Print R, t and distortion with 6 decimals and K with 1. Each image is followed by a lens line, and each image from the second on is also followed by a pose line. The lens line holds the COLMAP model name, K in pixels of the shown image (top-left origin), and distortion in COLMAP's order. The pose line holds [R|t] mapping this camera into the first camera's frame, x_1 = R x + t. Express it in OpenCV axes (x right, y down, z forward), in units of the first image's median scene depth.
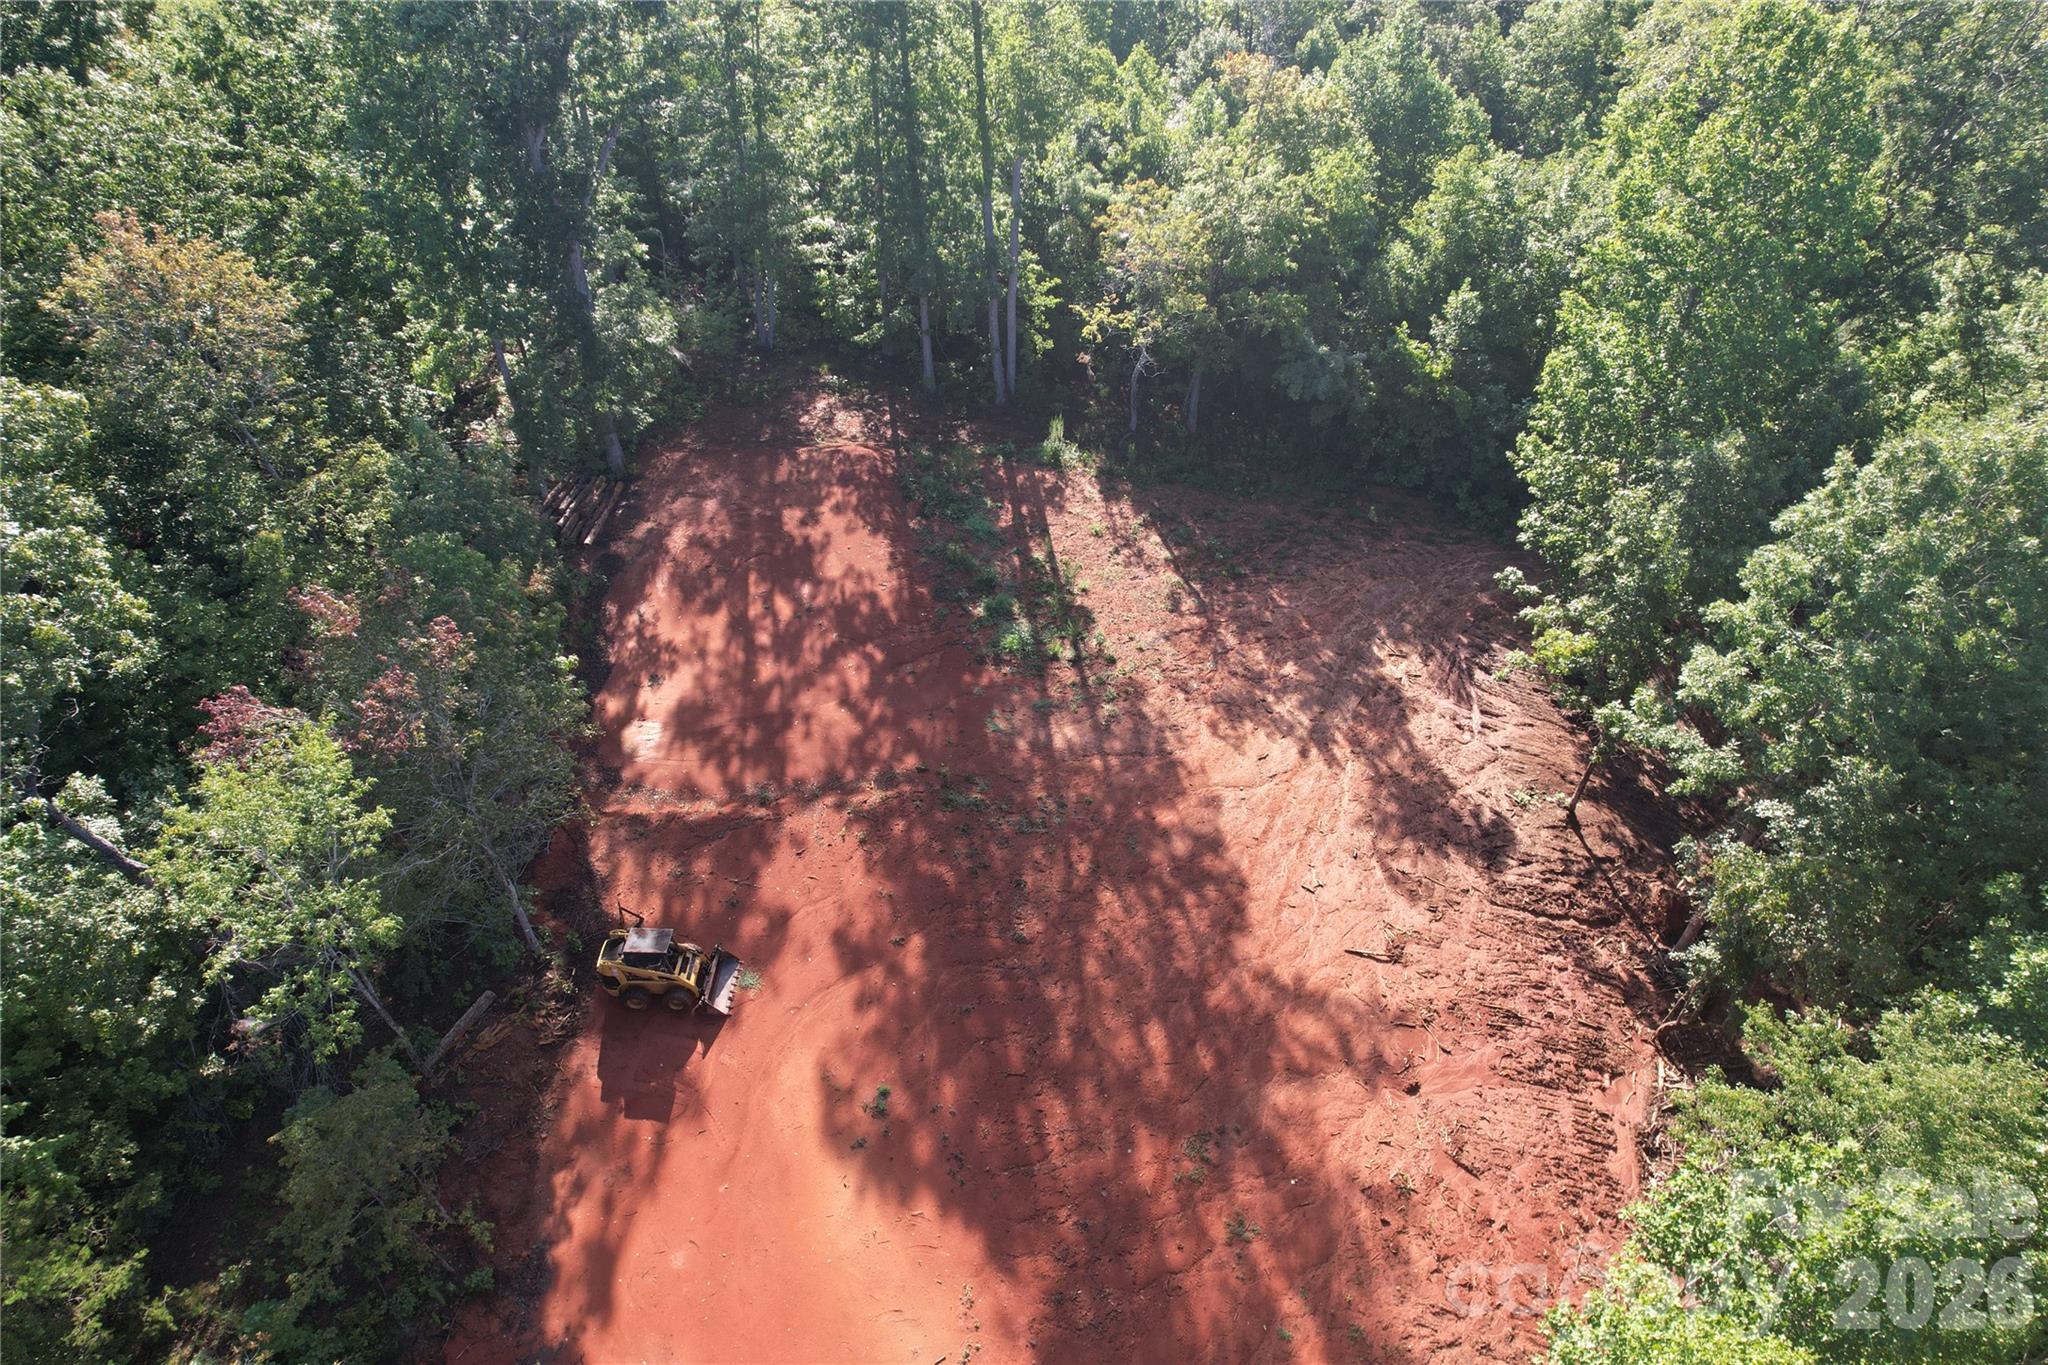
lens RADIAL K [[1313.0, 0, 1025.6], [0, 1313.0, 688.5], [0, 0, 1]] dist [-0.041713, -0.000970]
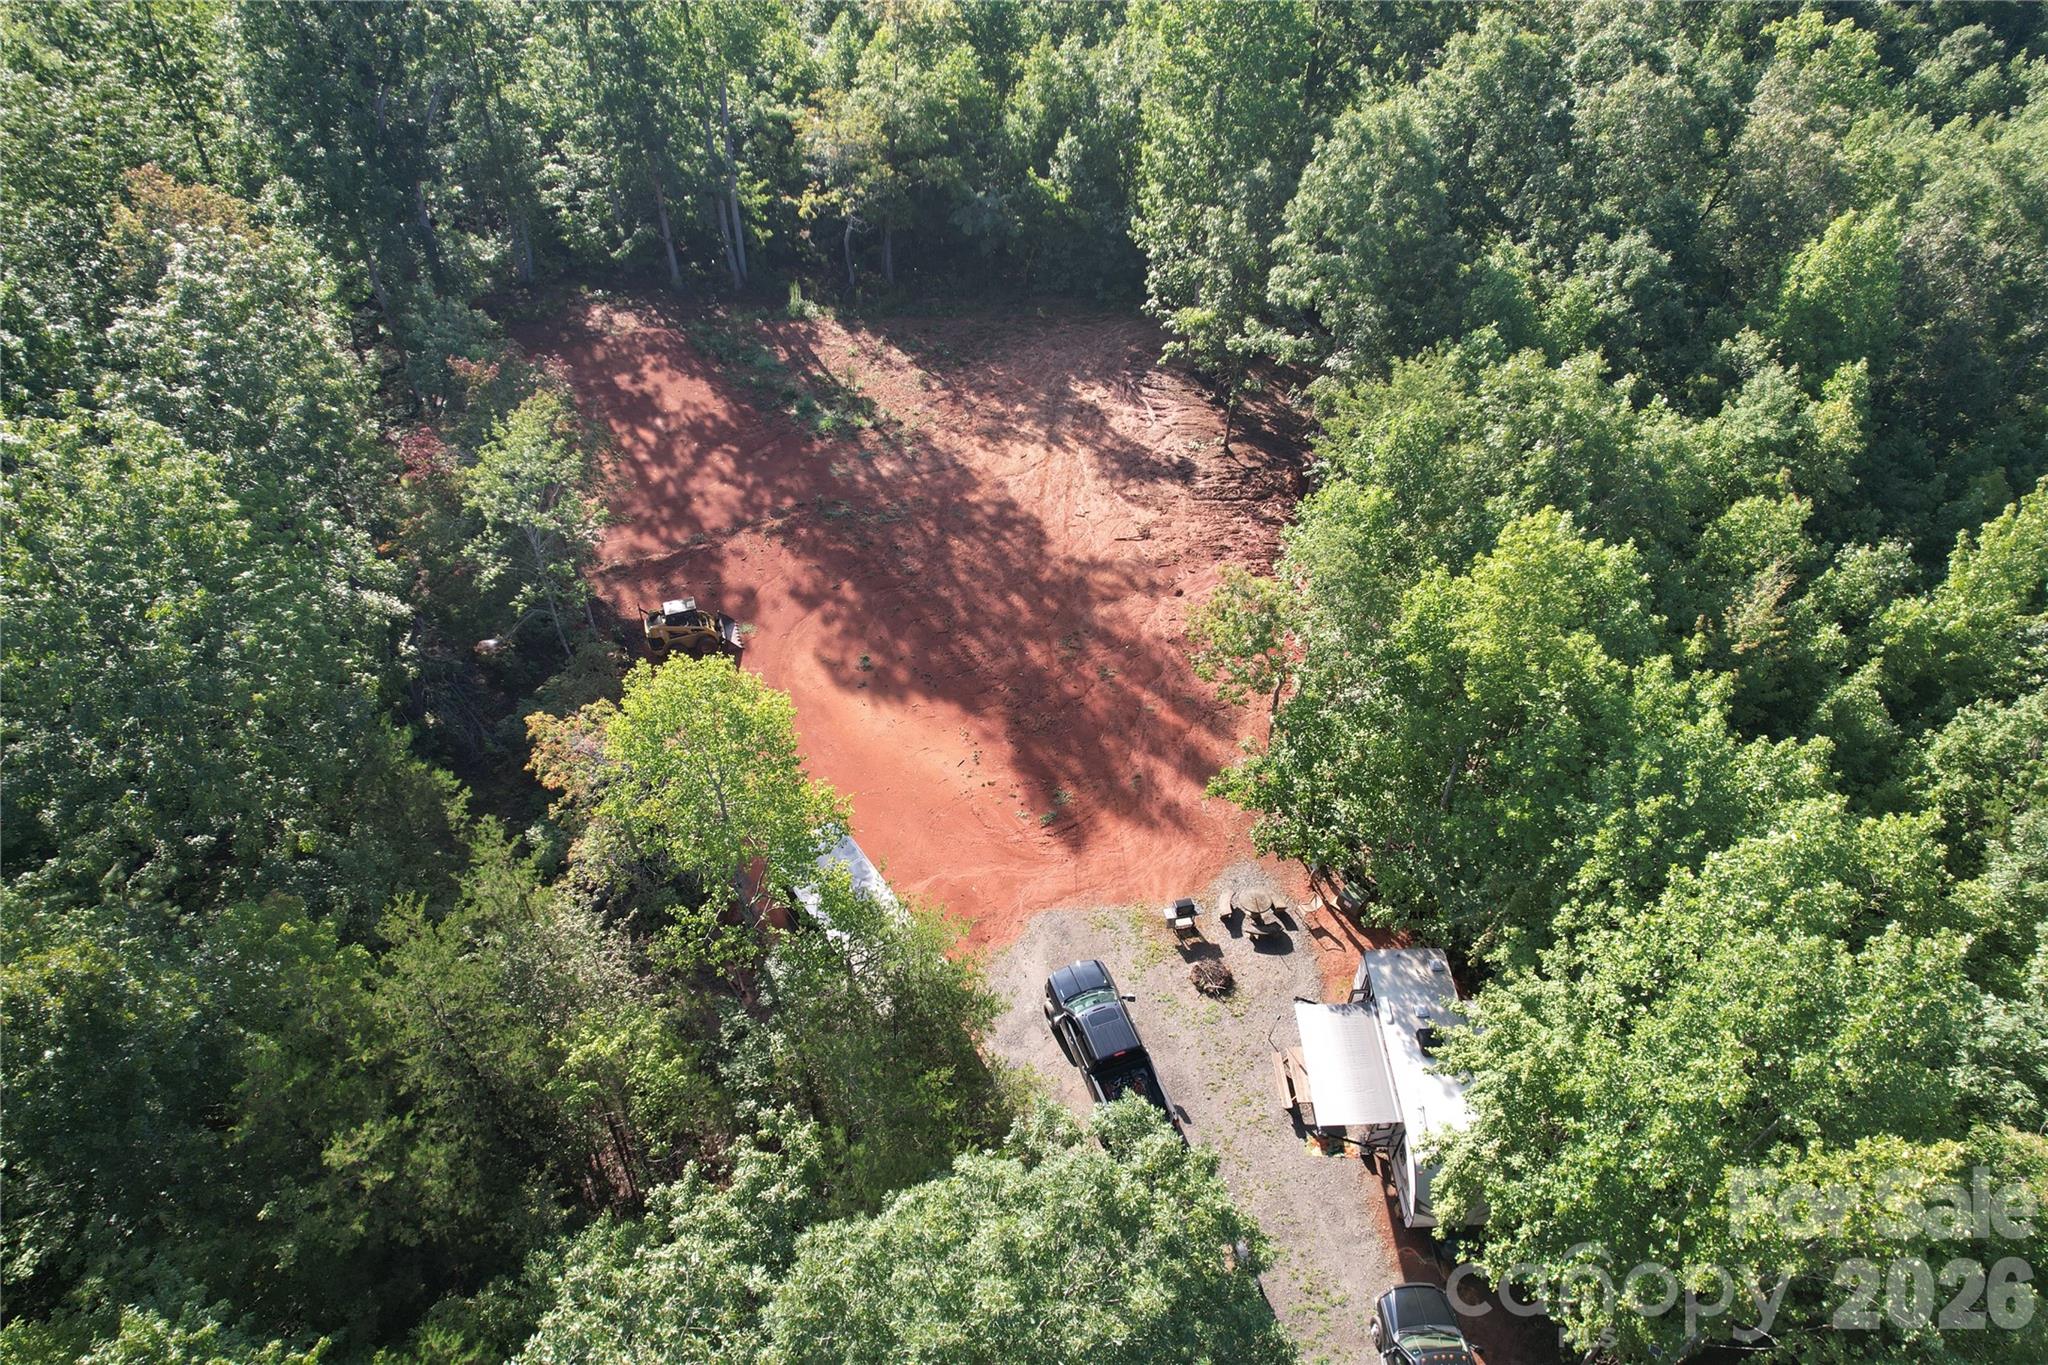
lens RADIAL K [[1313.0, 0, 1021.9], [0, 1313.0, 676.7], [0, 0, 1]] dist [-0.041713, -0.000970]
pose [[0.938060, -0.240224, 0.249671, -0.224761], [0.239280, 0.970334, 0.034602, 0.224078], [-0.250577, 0.027282, 0.967712, -0.366340]]
